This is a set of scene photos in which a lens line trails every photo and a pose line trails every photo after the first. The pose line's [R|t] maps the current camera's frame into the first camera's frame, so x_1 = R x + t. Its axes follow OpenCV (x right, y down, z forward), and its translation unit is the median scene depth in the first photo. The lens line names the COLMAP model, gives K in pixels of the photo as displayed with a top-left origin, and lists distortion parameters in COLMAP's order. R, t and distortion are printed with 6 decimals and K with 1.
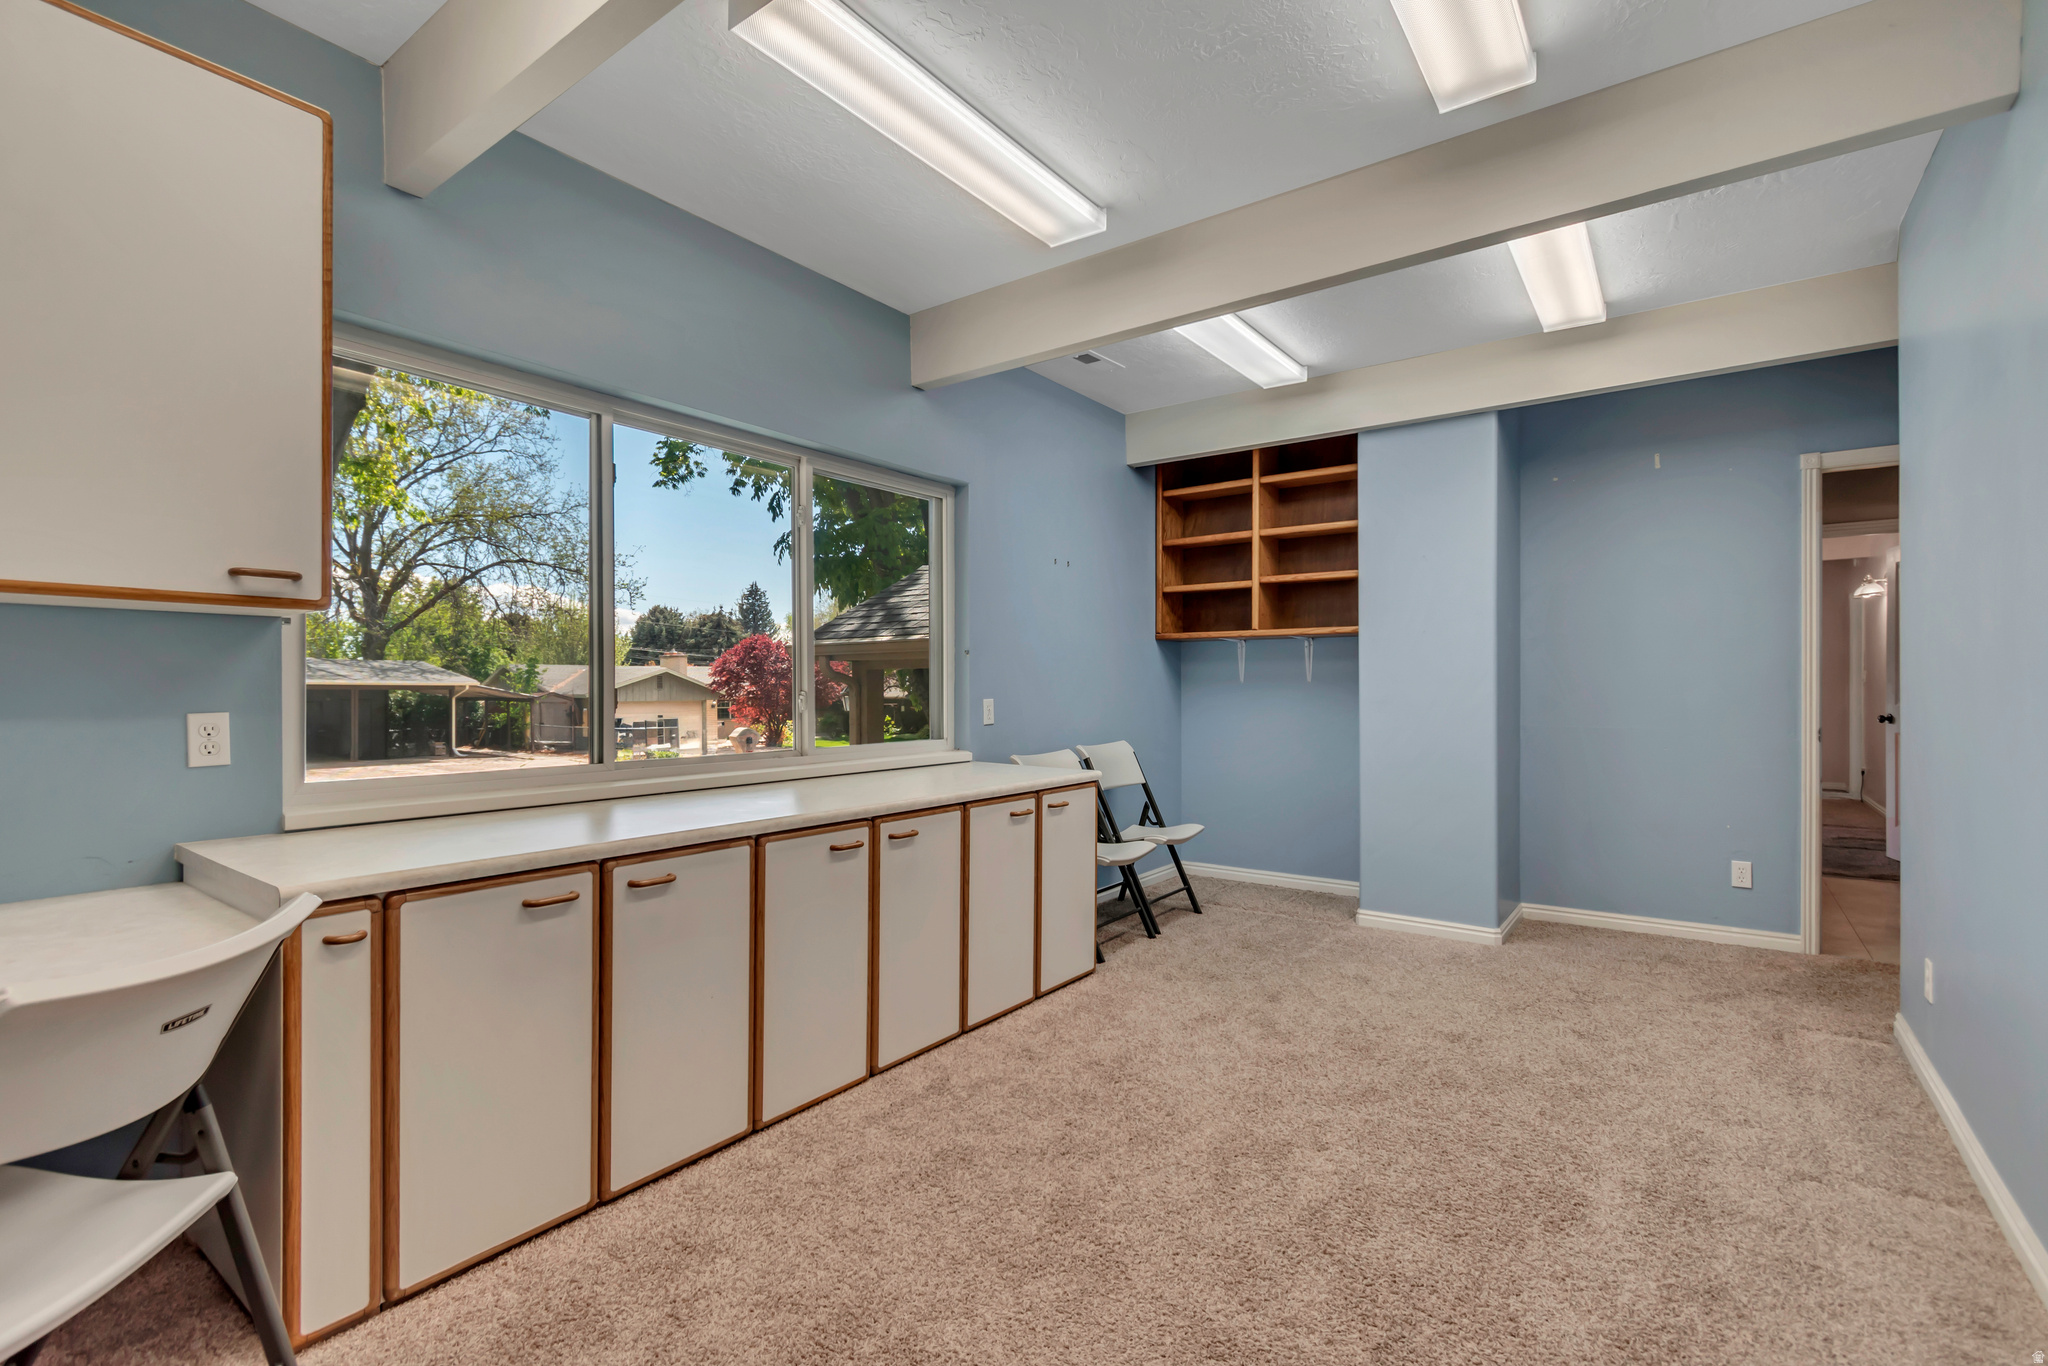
lens RADIAL K [[924.7, 0, 1024.0], [0, 924.7, 683.0], [0, 0, 1]] dist [0.010277, -0.000342]
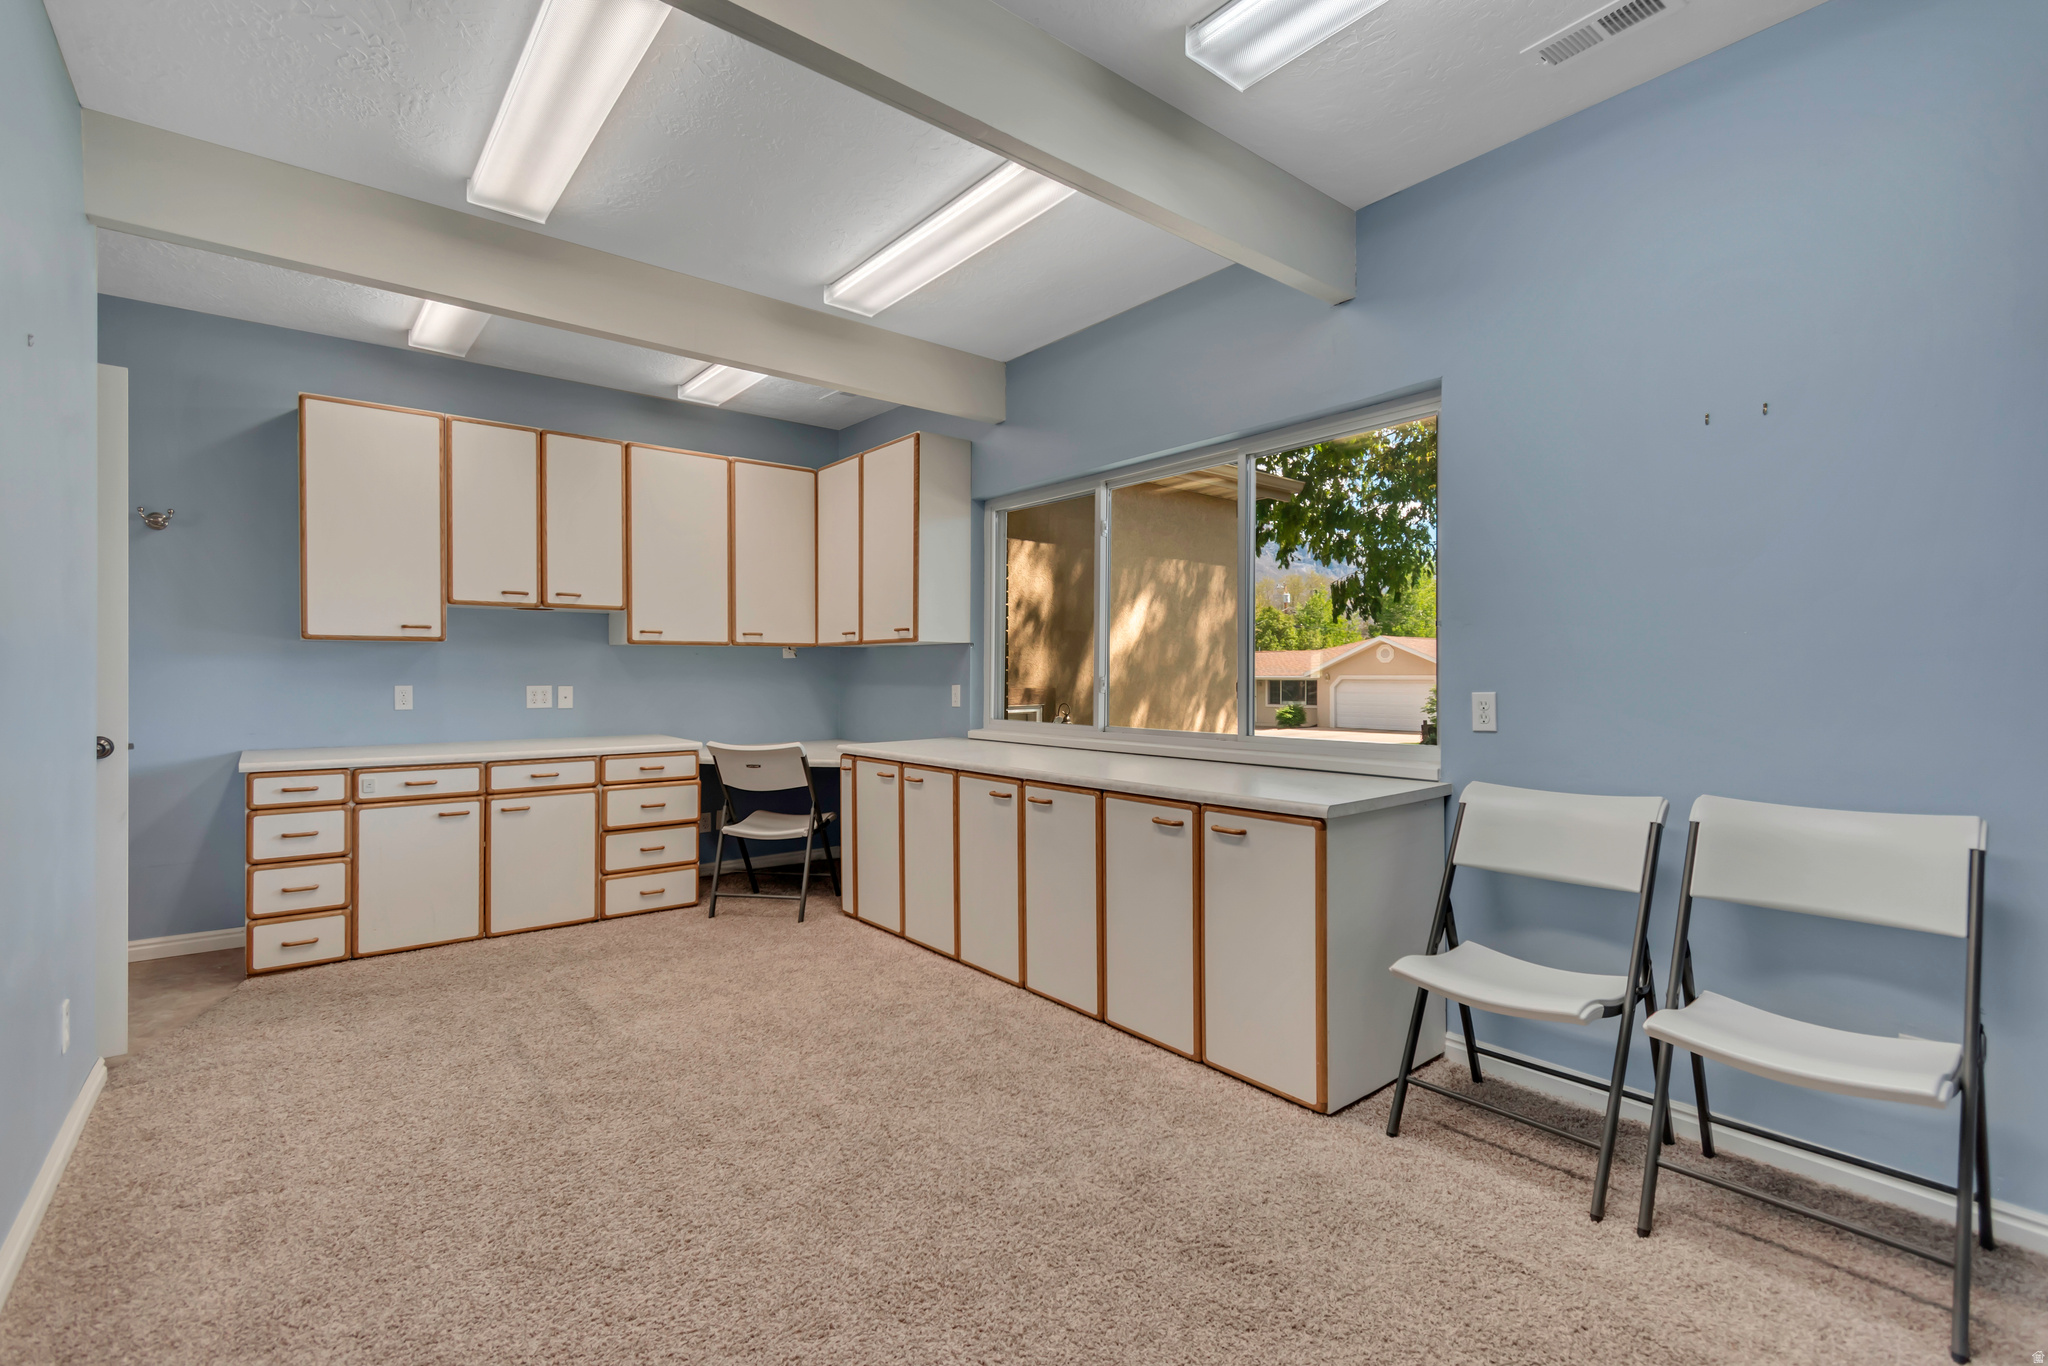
lens RADIAL K [[873.5, 0, 1026.6], [0, 873.5, 646.4], [0, 0, 1]] dist [0.029942, 0.000085]
pose [[-0.212516, -0.013126, -0.977070, 0.880119], [0.012963, 0.999784, -0.016251, -0.012002], [0.977072, -0.016119, -0.212299, 1.124261]]
